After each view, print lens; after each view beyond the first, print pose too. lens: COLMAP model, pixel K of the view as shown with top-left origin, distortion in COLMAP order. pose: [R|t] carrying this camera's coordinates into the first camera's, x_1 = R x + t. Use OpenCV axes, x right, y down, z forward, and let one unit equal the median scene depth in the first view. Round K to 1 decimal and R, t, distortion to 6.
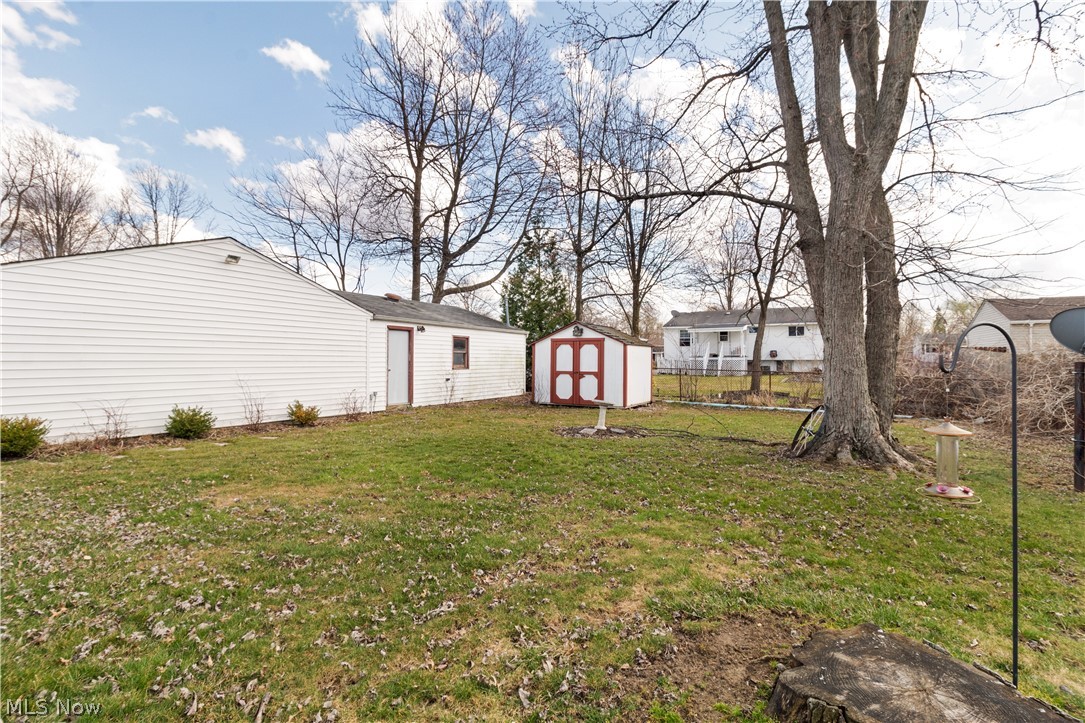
lens RADIAL K [[514.7, 0, 558.5], [0, 514.7, 348.6], [0, 0, 1]] dist [0.013696, 0.000573]
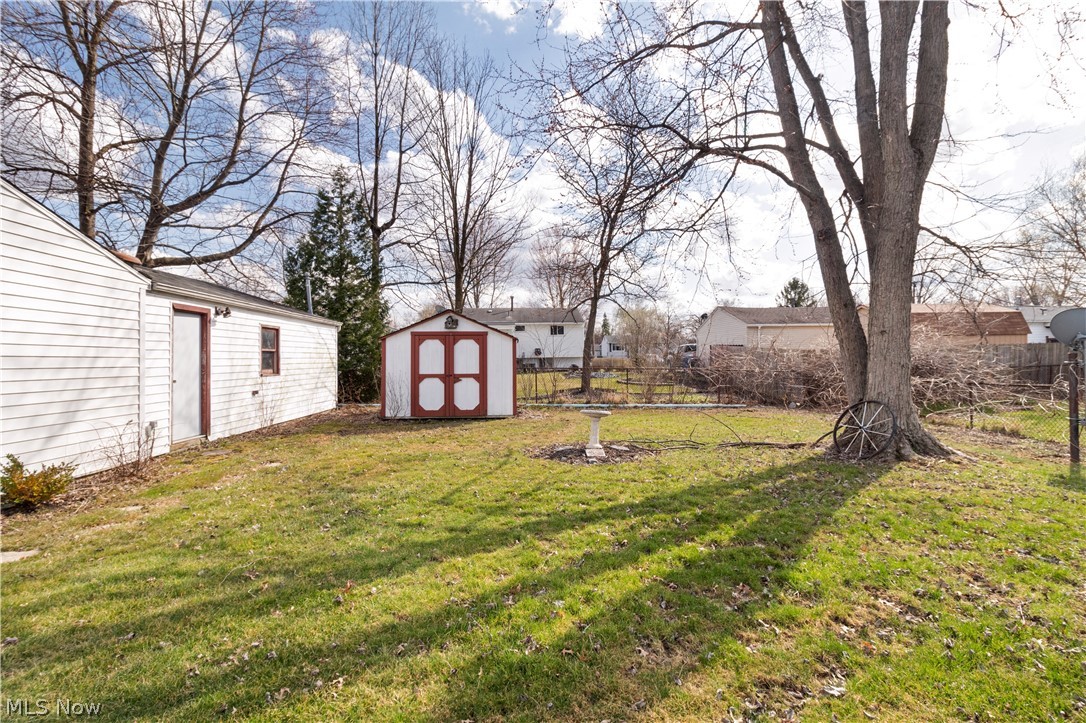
lens RADIAL K [[515.2, 0, 559.0], [0, 515.2, 348.5], [0, 0, 1]] dist [0.013696, 0.000573]
pose [[0.842010, -0.003107, 0.539453, -0.246356], [0.002392, 0.999995, 0.002026, 0.004343], [-0.539457, -0.000416, 0.842013, 0.248422]]
